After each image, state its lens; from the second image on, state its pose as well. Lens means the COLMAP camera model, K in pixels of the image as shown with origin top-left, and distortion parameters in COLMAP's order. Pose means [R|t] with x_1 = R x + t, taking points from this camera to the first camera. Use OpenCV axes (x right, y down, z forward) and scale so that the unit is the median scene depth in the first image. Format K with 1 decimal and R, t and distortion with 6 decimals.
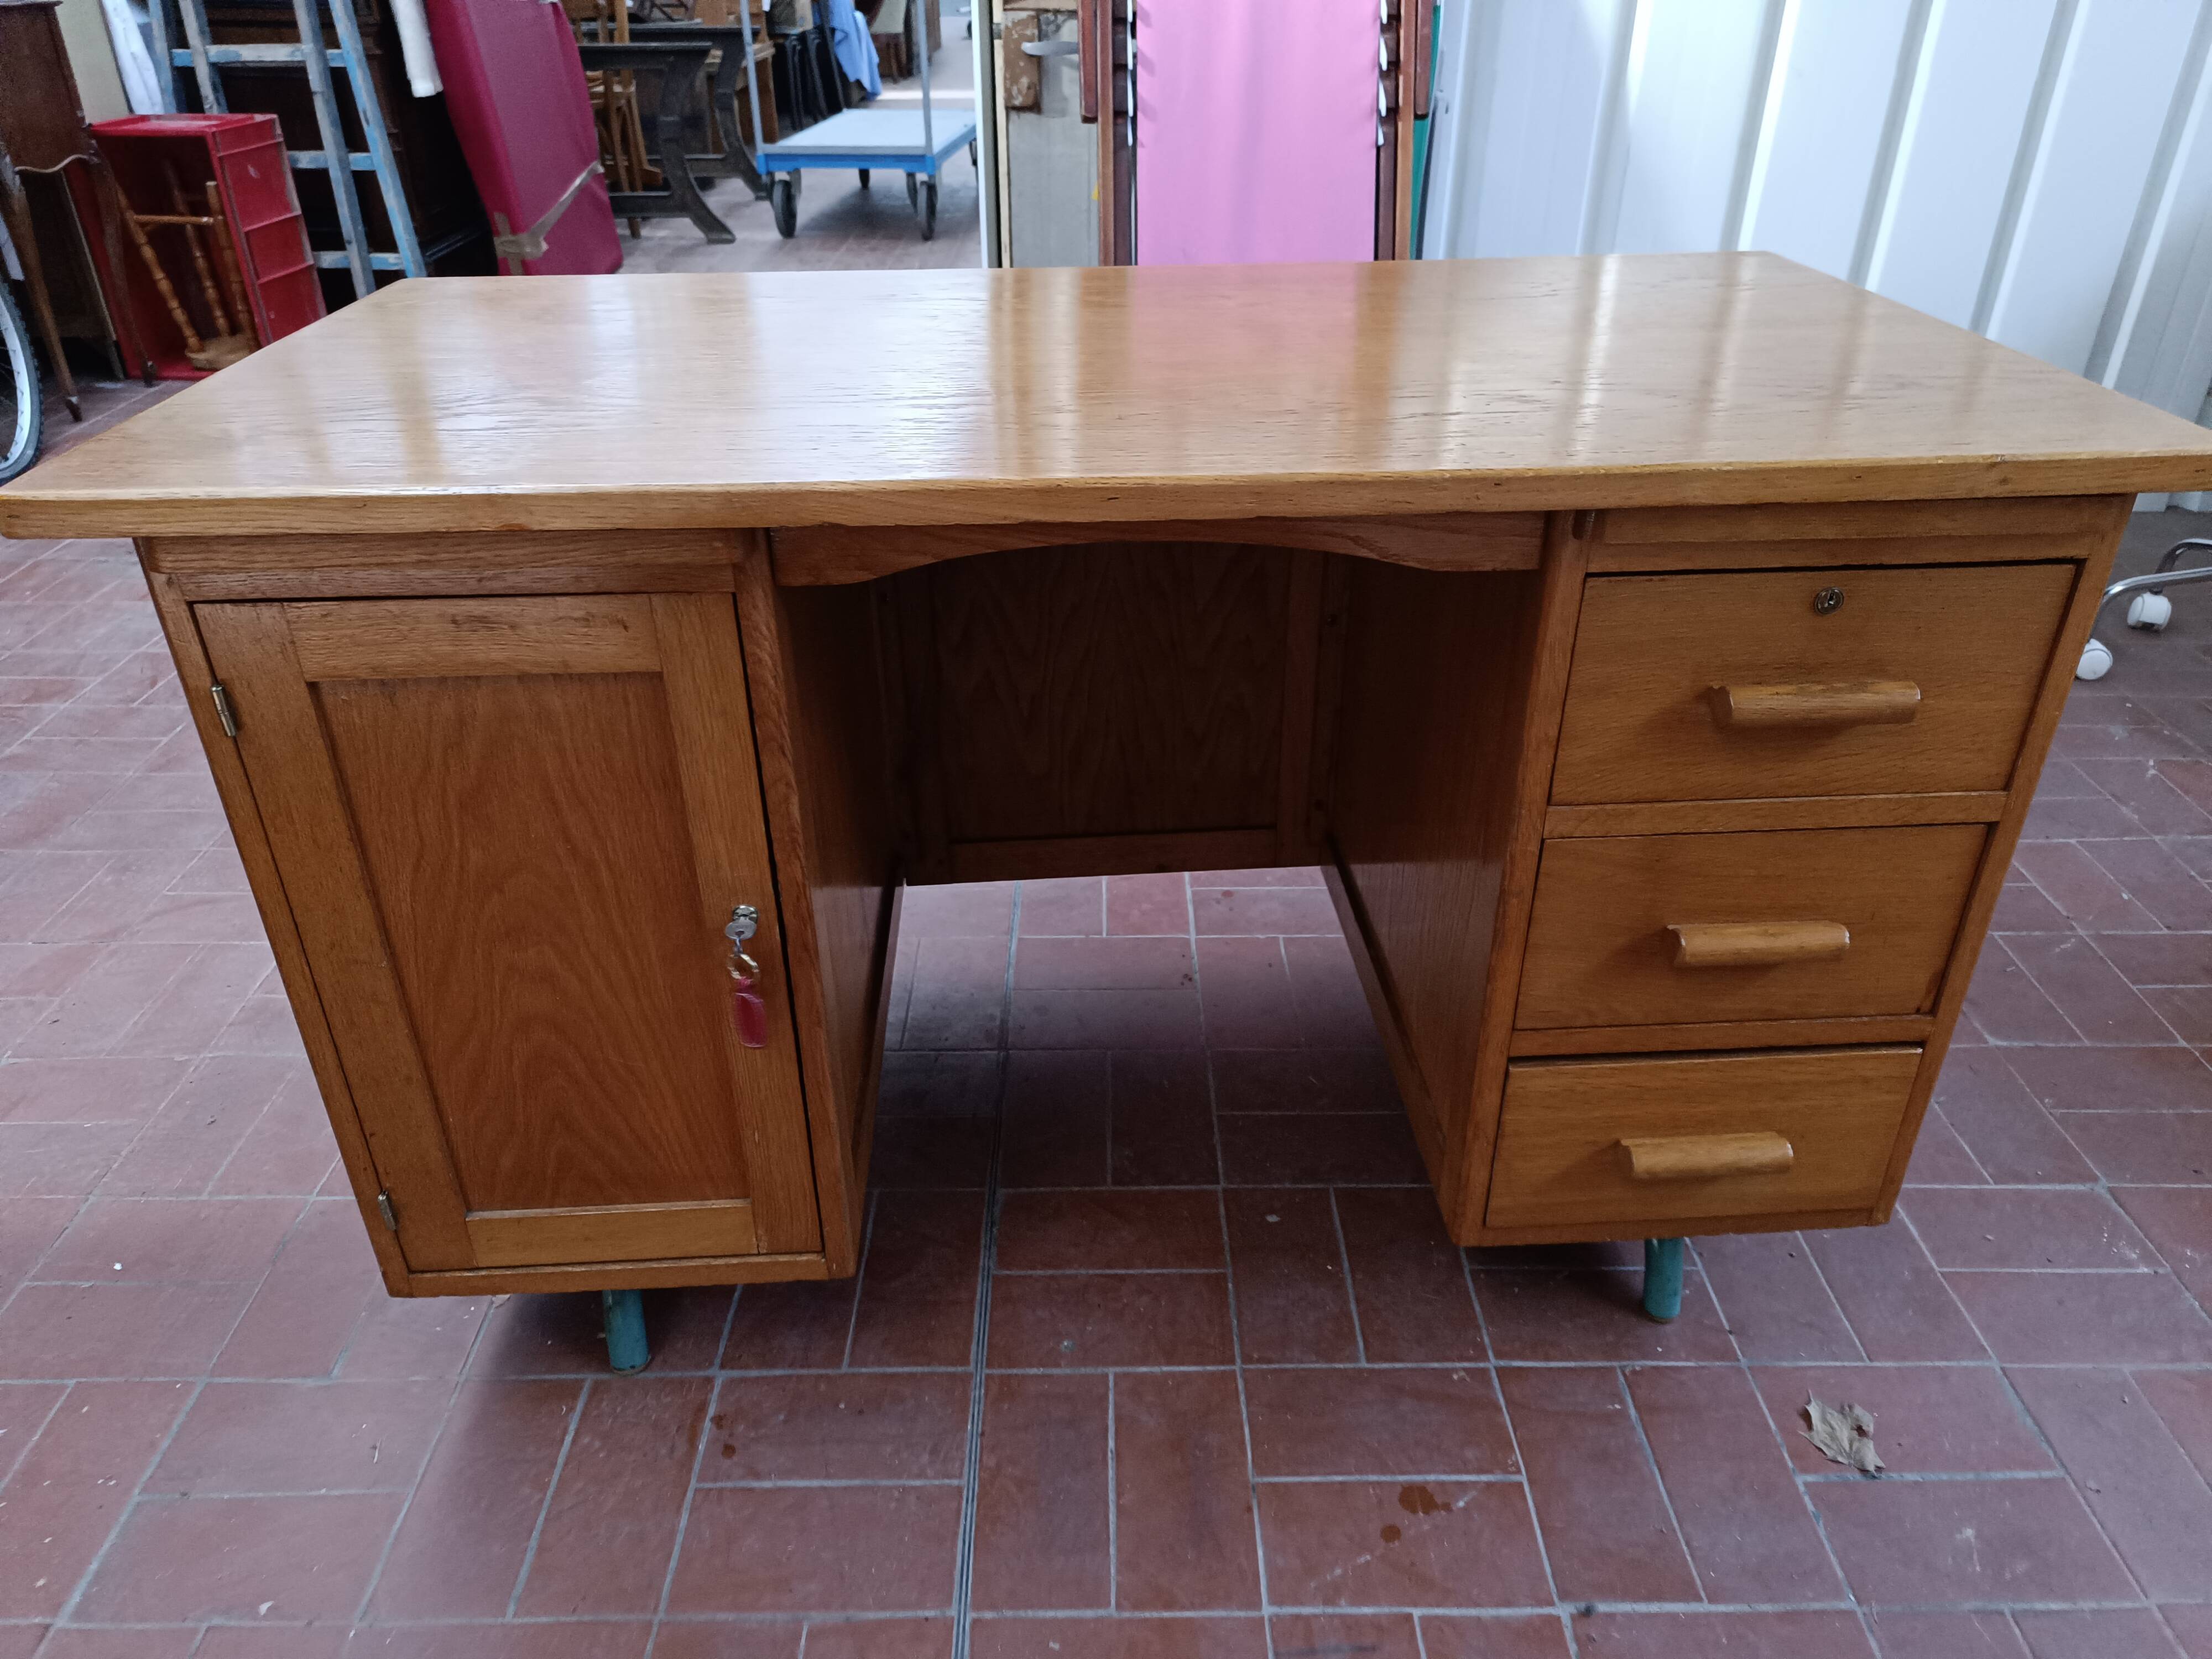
lens RADIAL K [[1527.5, 0, 1110.5], [0, 1527.5, 829.0], [0, 0, 1]] dist [0.017716, -0.023865]
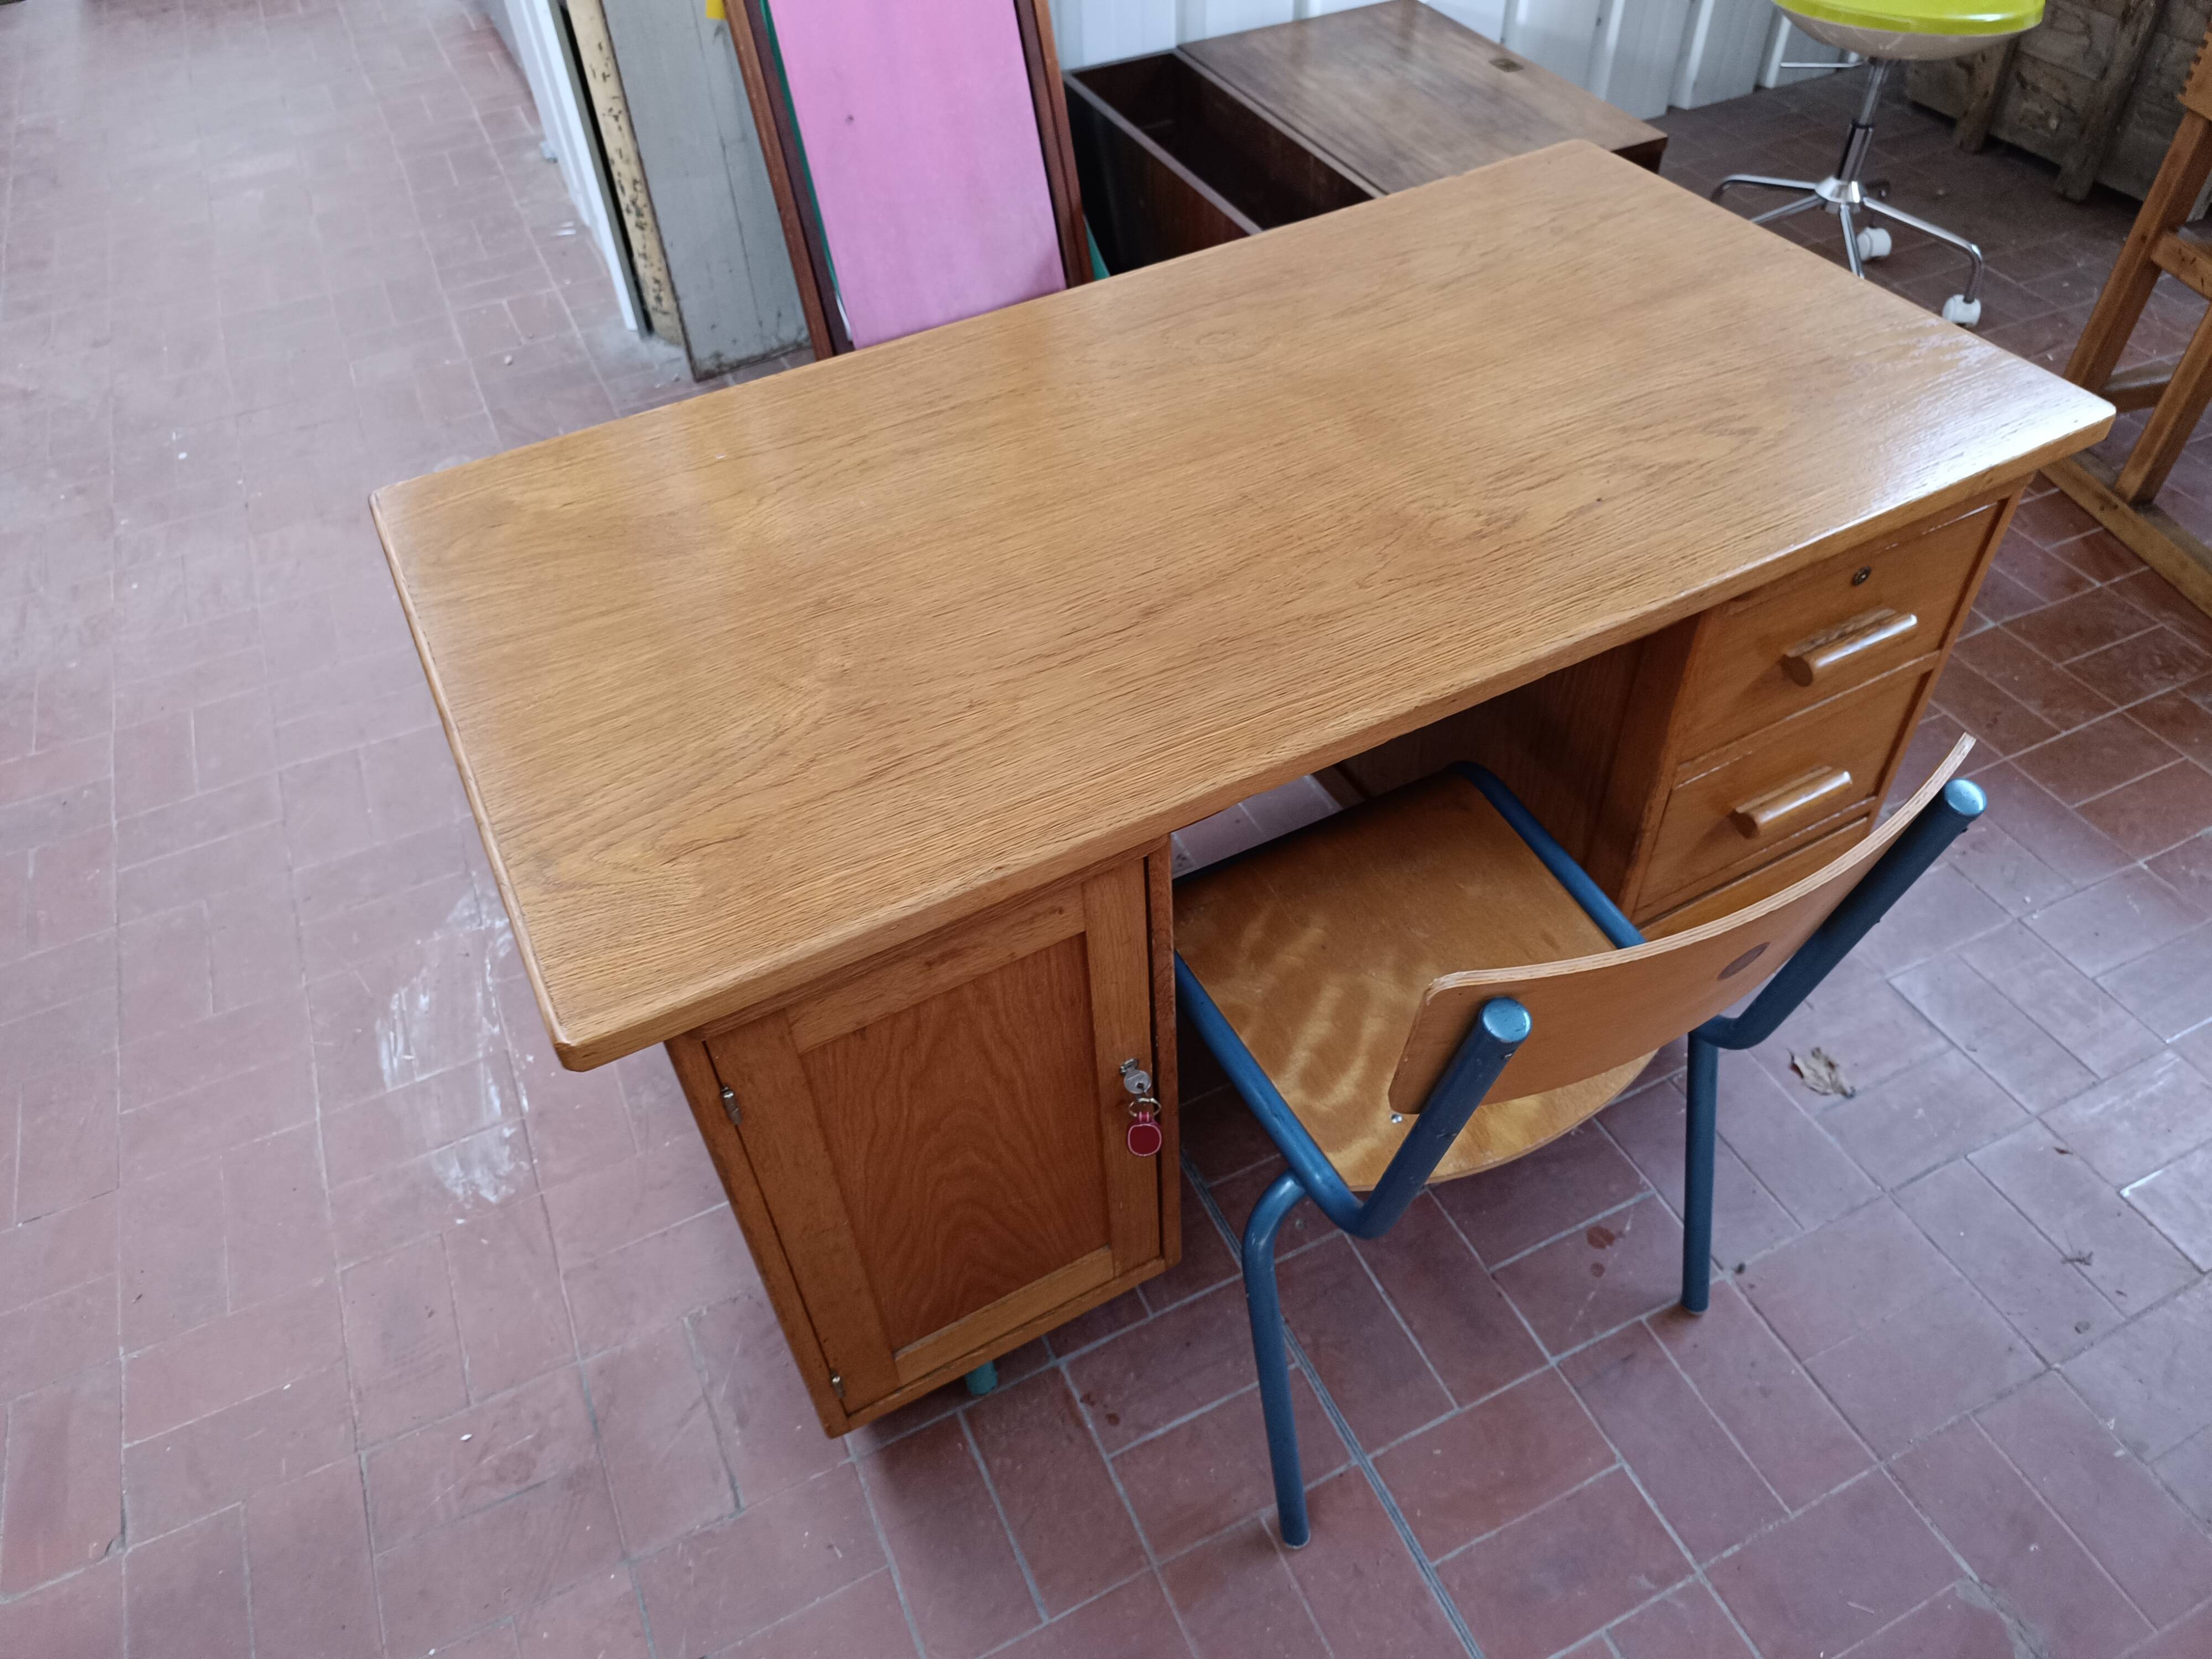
lens RADIAL K [[1527.5, 0, 1101.7], [0, 1527.5, 825.8], [0, 0, 1]] dist [0.017716, -0.023865]
pose [[0.908378, -0.320376, 0.268718, -0.440207], [0.241264, 0.926440, 0.288967, -0.390958], [-0.341529, -0.197659, 0.918852, -0.021833]]
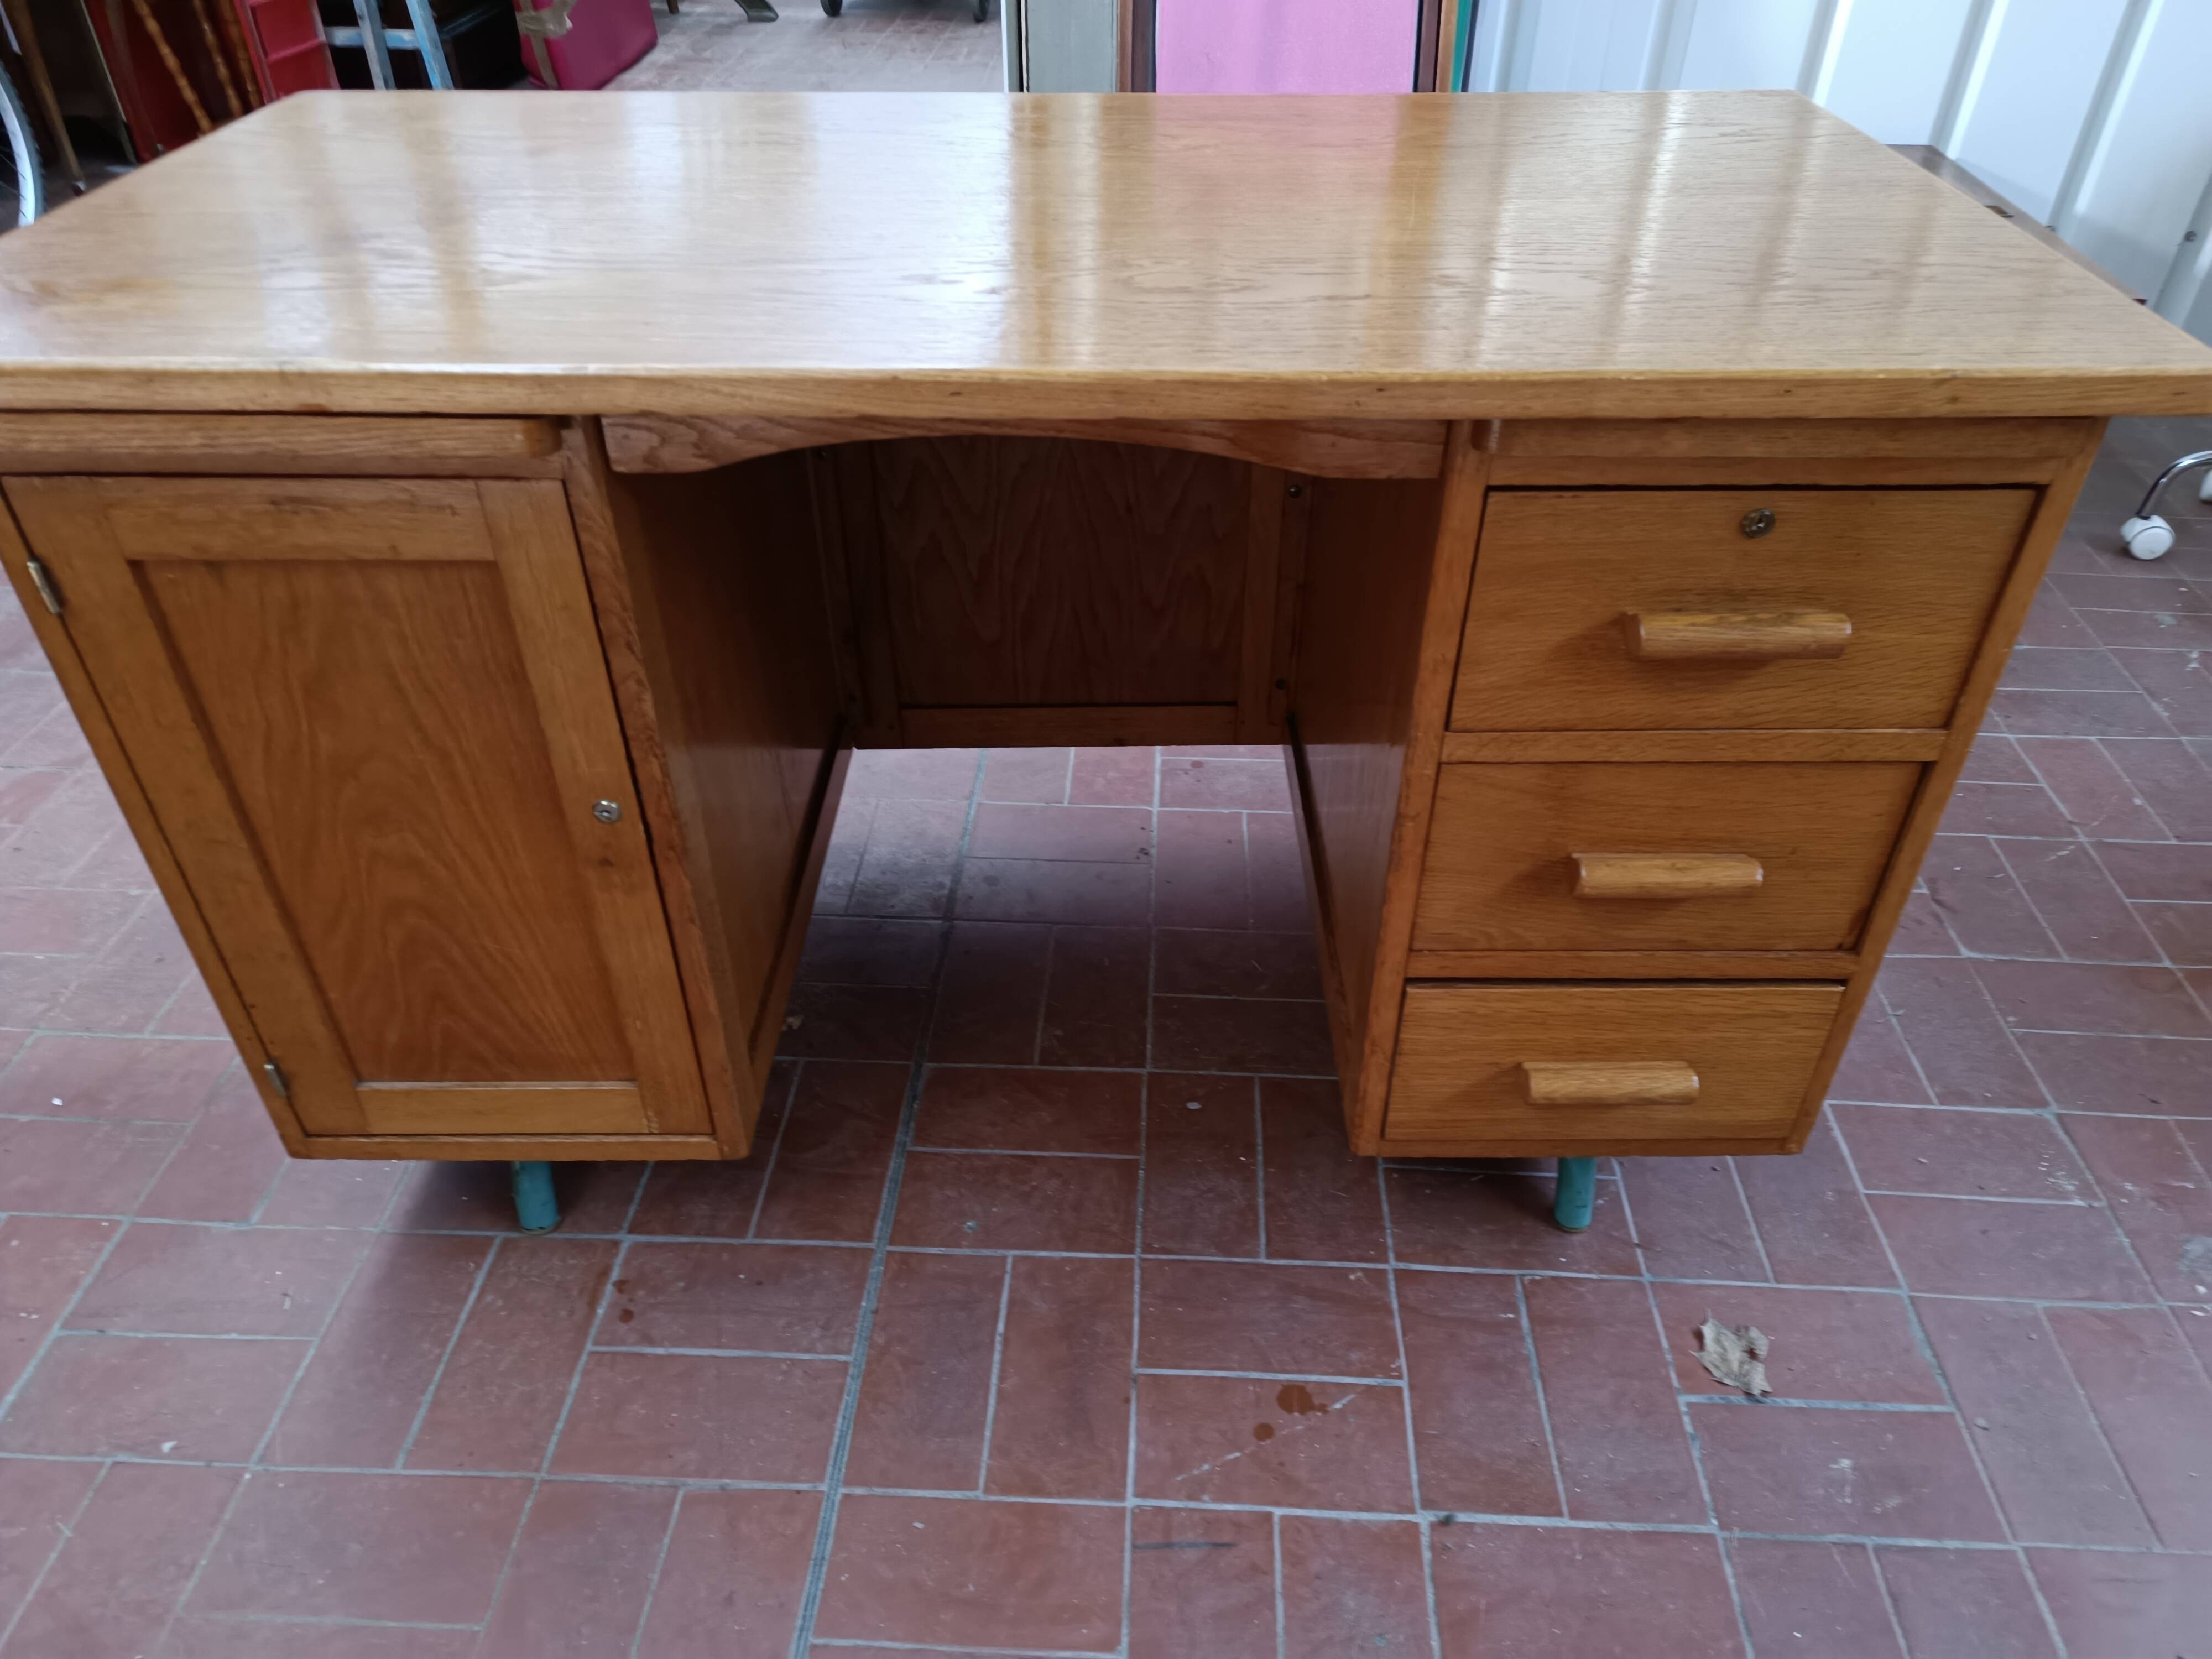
lens RADIAL K [[1523.7, 0, 1121.8], [0, 1523.7, 836.4], [0, 0, 1]] dist [0.023551, -0.028658]
pose [[0.998580, 0.040449, -0.034669, 0.104388], [-0.035709, 0.991150, 0.127857, -0.053551], [0.039534, -0.126437, 0.991187, 0.044083]]
